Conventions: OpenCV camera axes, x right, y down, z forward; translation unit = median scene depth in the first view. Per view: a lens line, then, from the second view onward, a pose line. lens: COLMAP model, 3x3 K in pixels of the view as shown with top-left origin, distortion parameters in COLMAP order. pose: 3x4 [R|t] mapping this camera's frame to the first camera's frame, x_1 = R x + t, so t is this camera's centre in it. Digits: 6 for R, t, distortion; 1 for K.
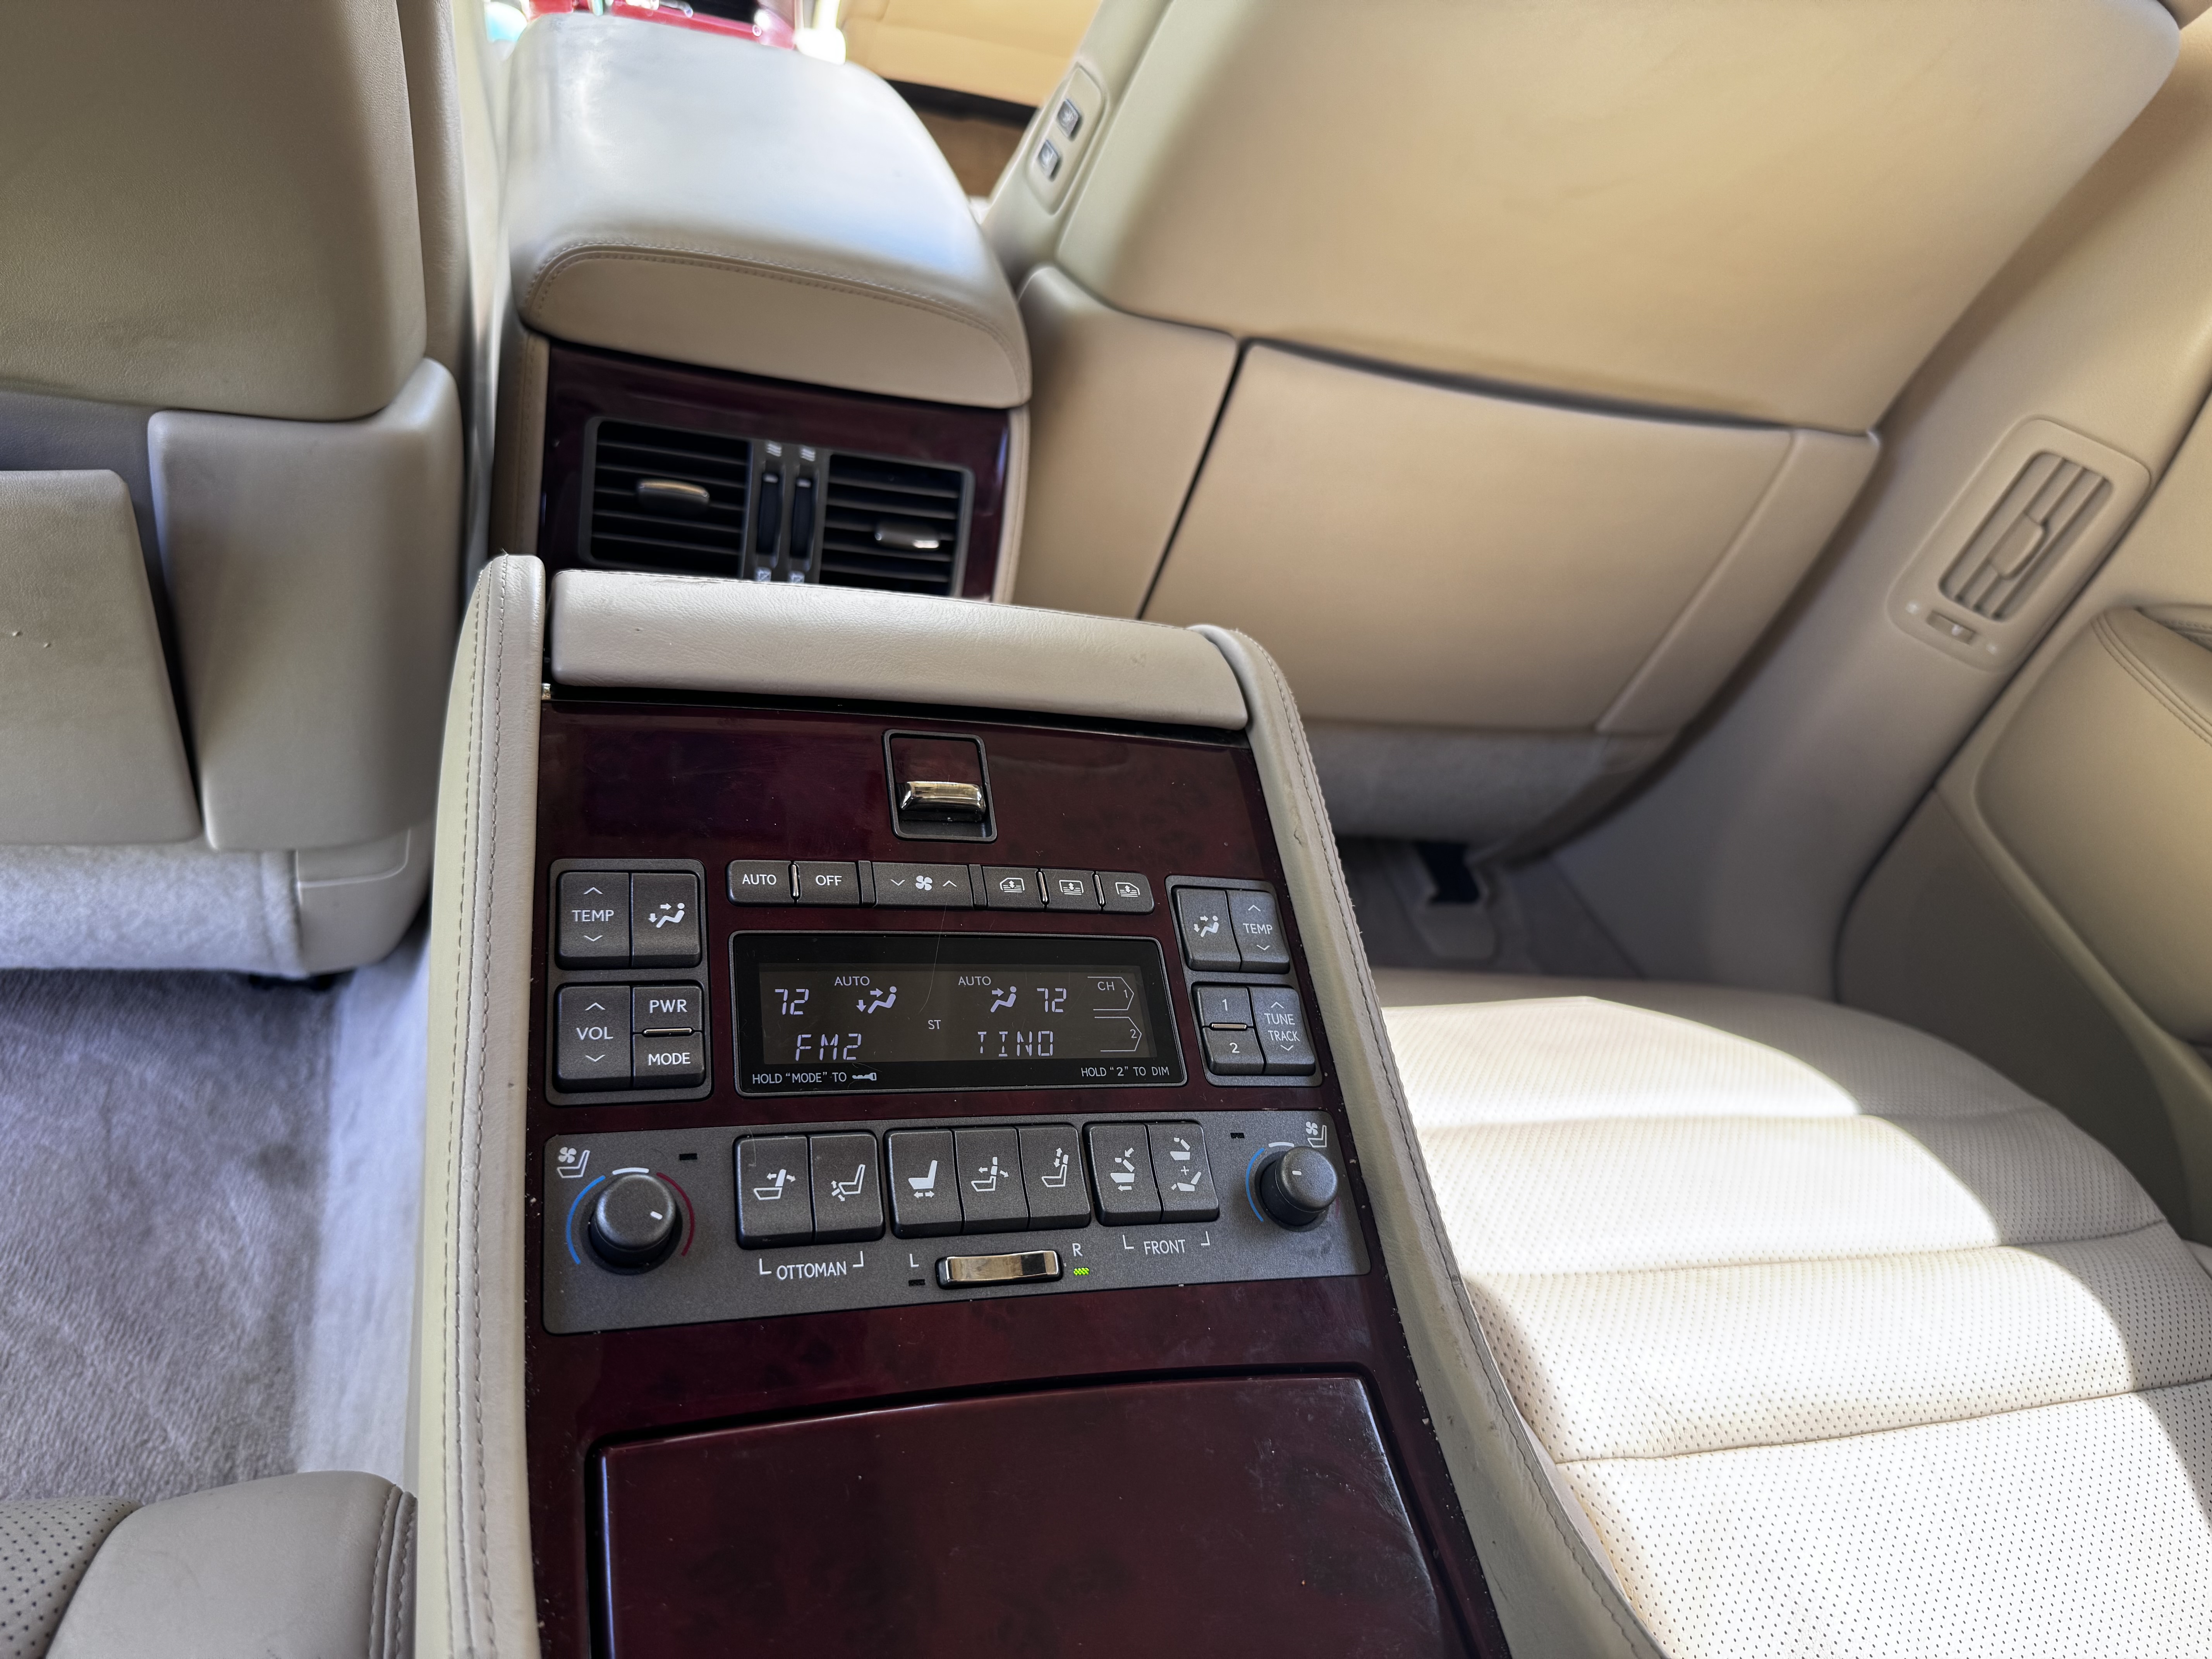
lens RADIAL K [[1563.9, 0, 1106.0], [0, 1563.9, 829.5], [0, 0, 1]] dist [-0.002166, -0.001136]
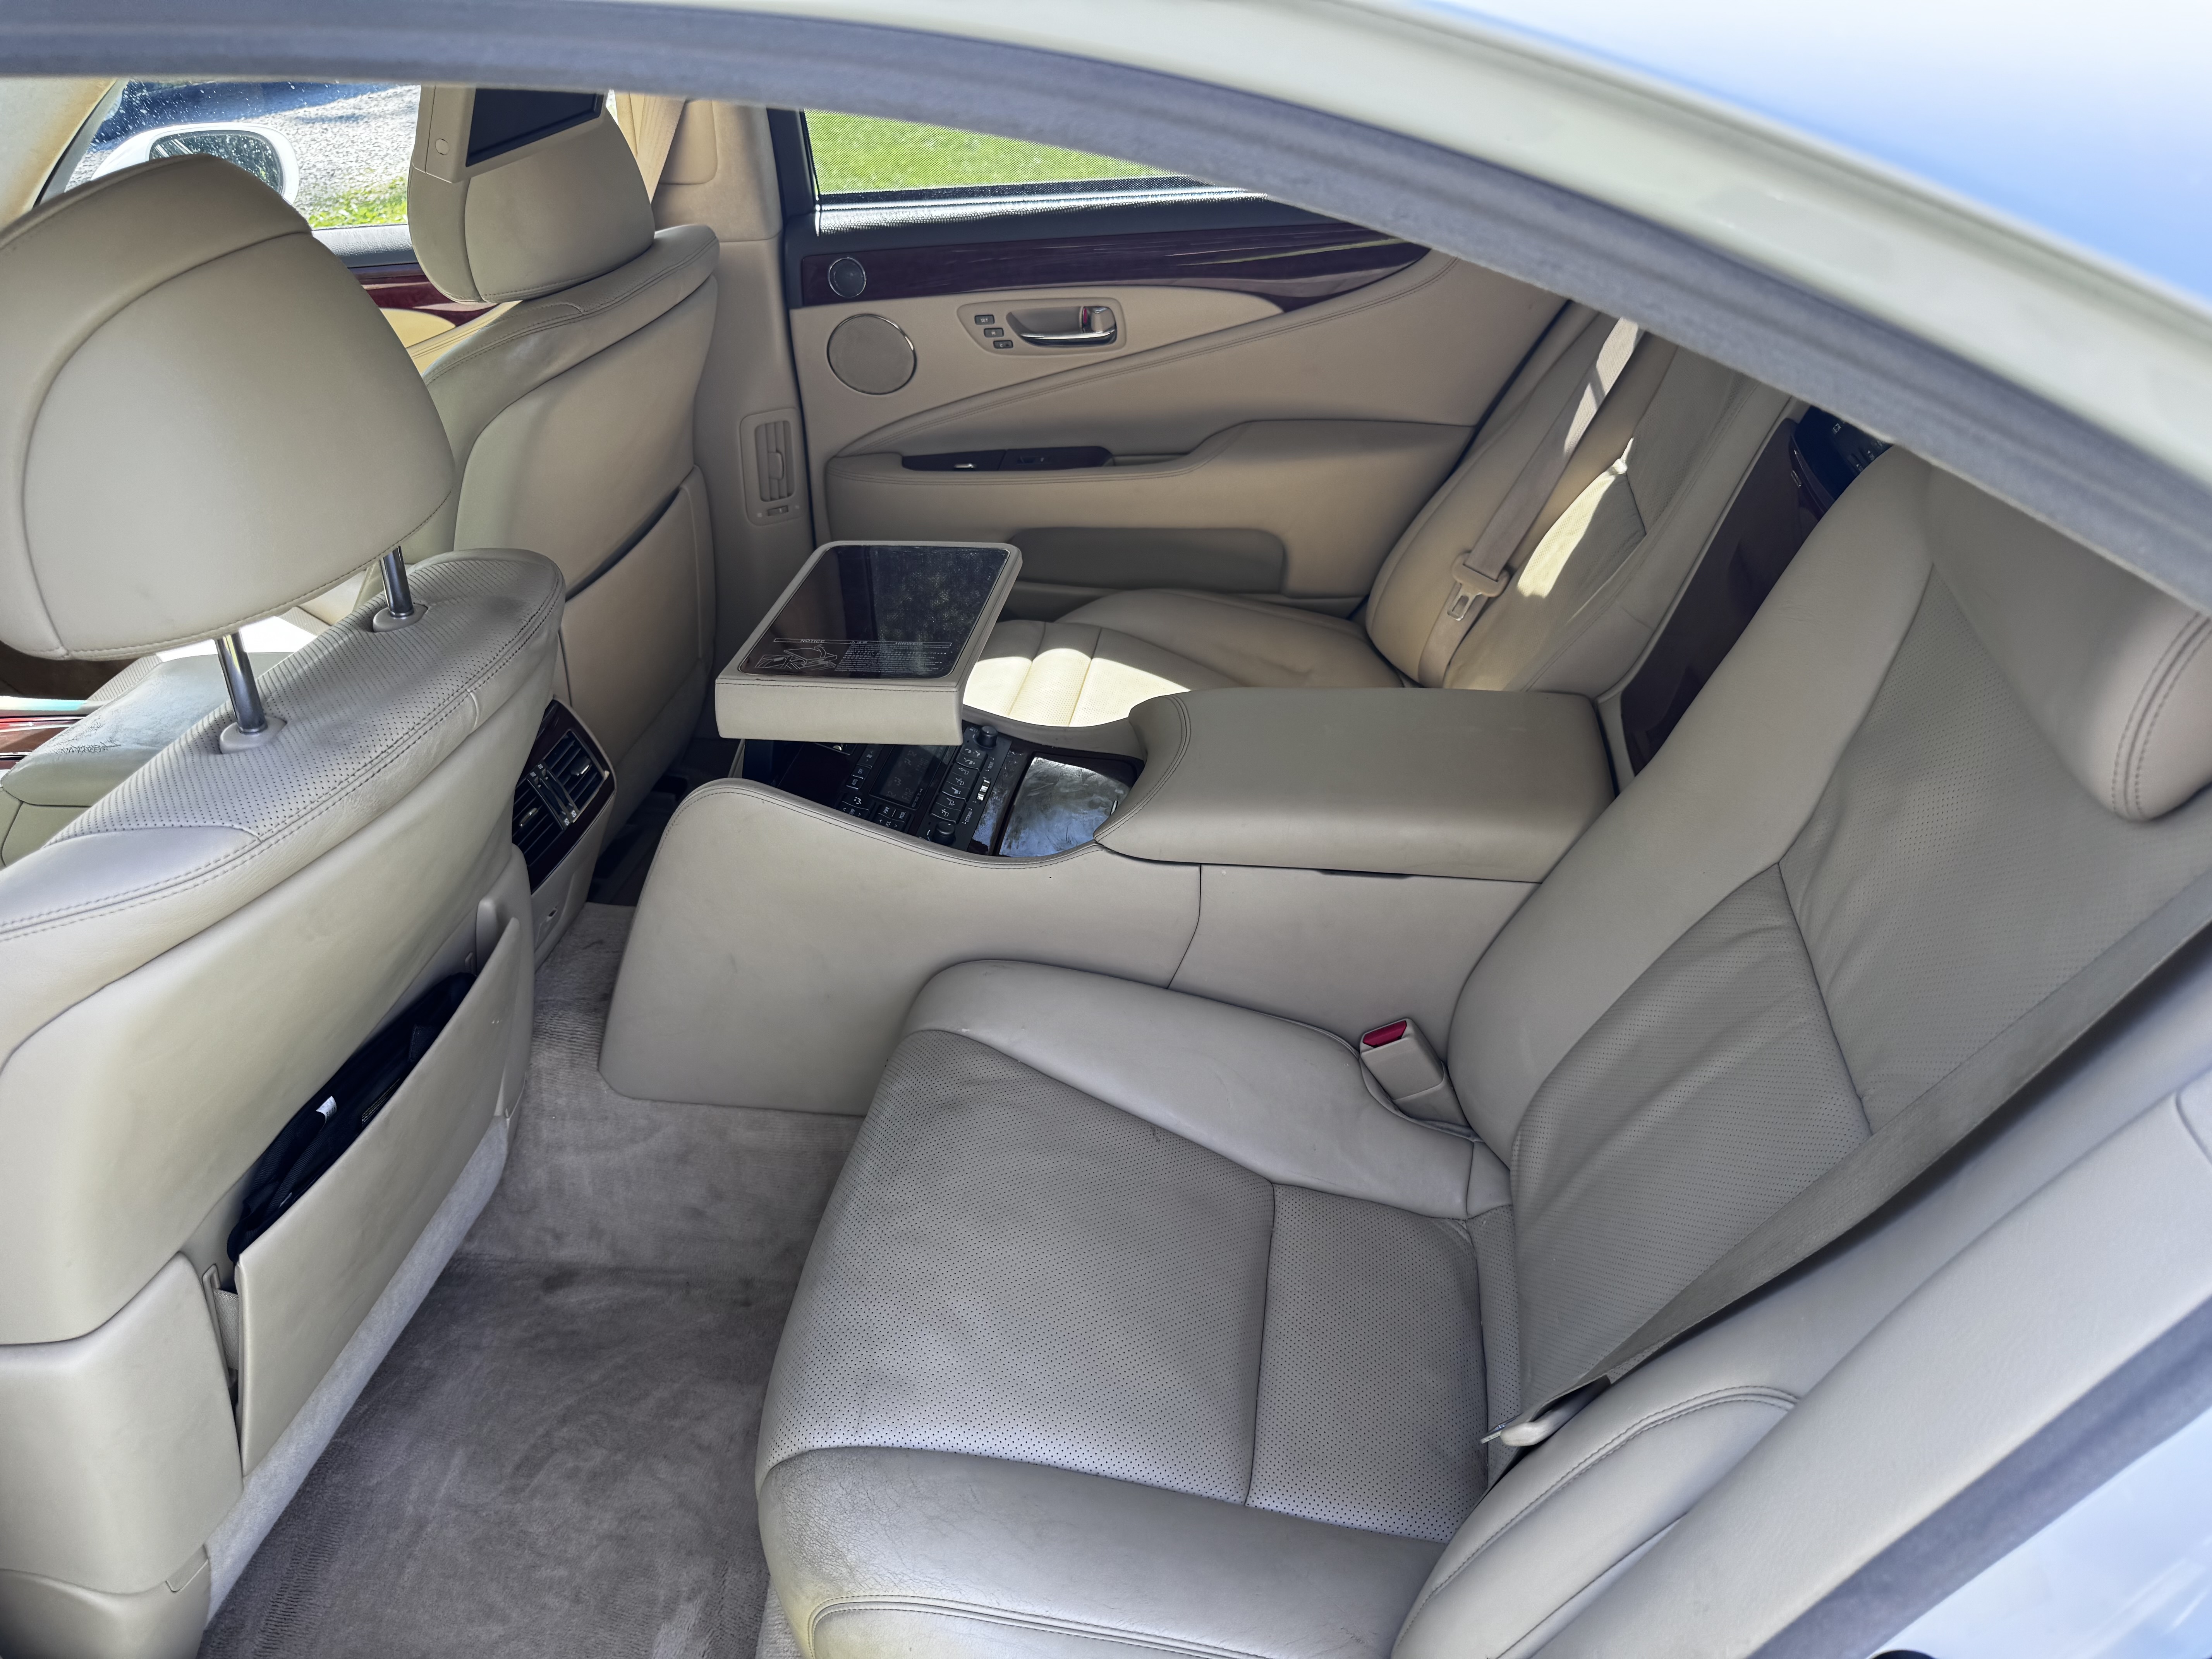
lens RADIAL K [[1563.9, 0, 1106.0], [0, 1563.9, 829.5], [0, 0, 1]] dist [-0.002166, -0.001136]
pose [[0.401451, -0.707817, 0.581234, -0.973969], [0.674427, 0.657829, 0.335275, -0.309386], [-0.619665, 0.257404, 0.741457, -0.868621]]
